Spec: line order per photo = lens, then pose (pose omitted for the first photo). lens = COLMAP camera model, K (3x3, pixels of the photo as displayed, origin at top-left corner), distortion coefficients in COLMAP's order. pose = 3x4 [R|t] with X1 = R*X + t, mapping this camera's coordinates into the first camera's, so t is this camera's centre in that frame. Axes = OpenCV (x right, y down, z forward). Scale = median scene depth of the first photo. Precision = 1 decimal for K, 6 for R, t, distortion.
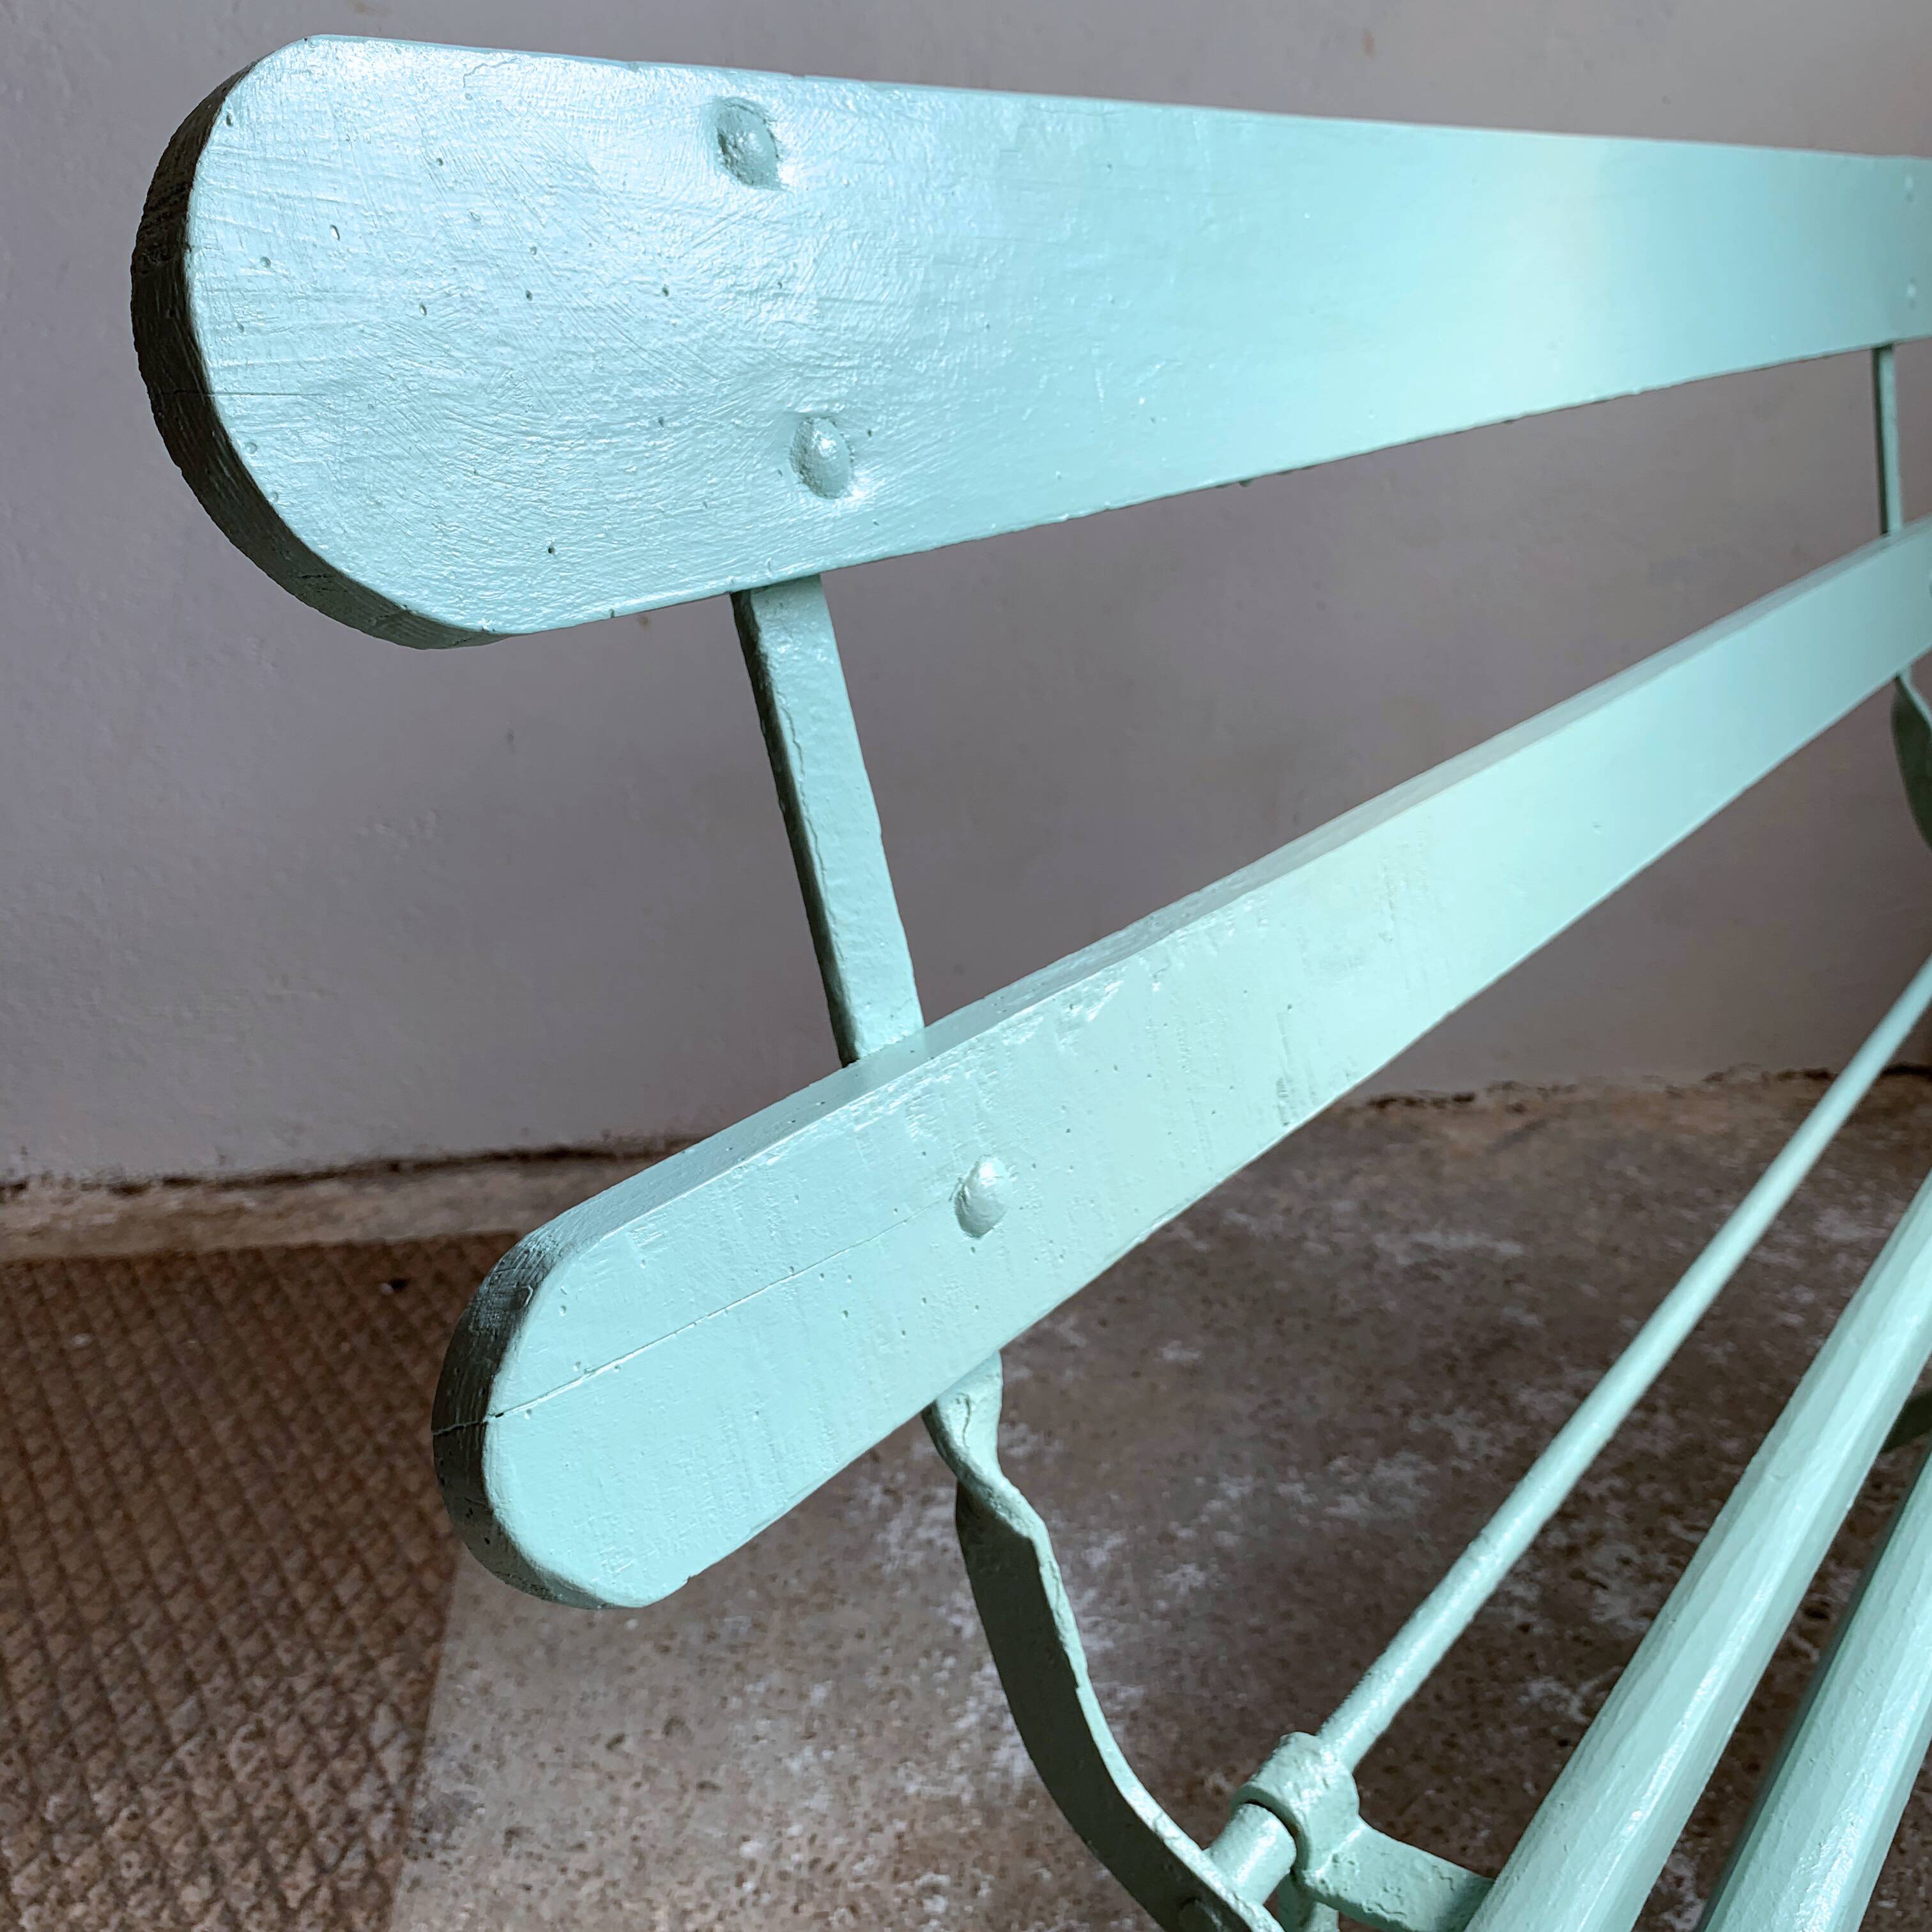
lens RADIAL K [[1920.7, 0, 966.0], [0, 1920.7, 966.0], [0, 0, 1]] dist [-0.011178, 0.020221]
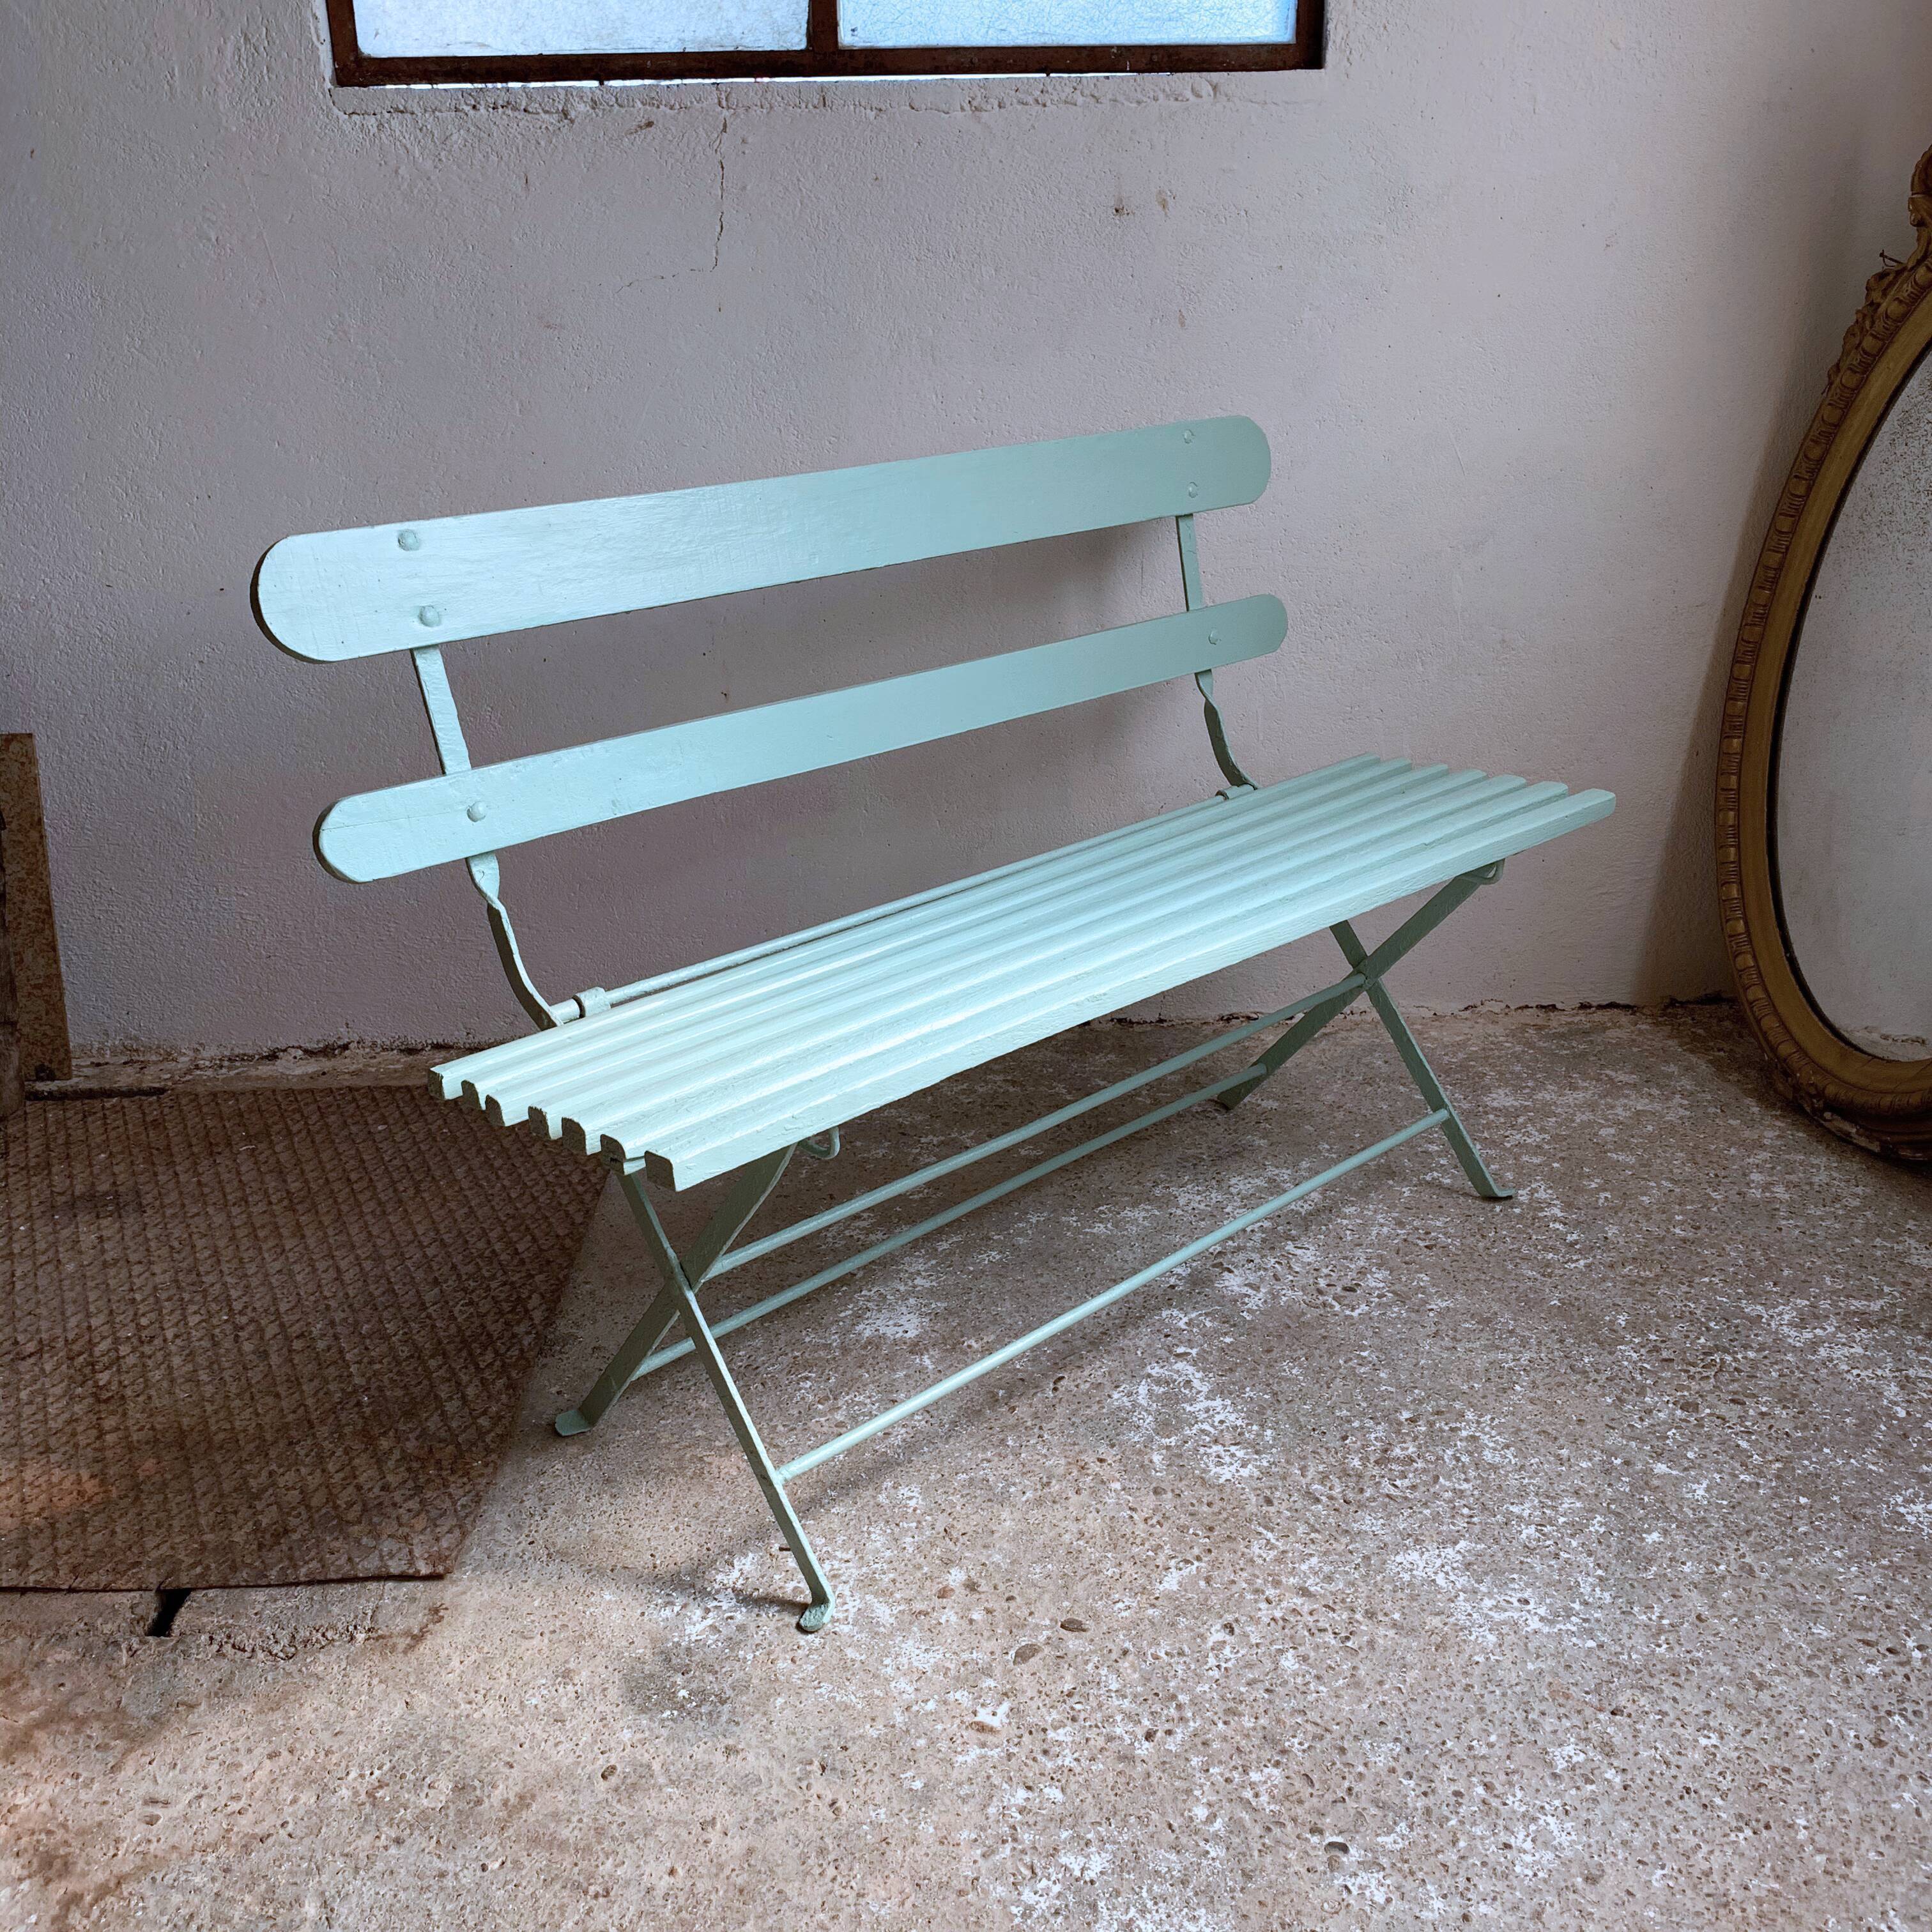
lens RADIAL K [[1903.4, 0, 965.4], [0, 1903.4, 902.8], [0, 0, 1]] dist [0.014193, -0.032902]
pose [[0.991739, 0.013118, -0.127600, 0.325252], [-0.017863, 0.999188, -0.036118, 0.064128], [0.127022, 0.038099, 0.991168, -0.756502]]
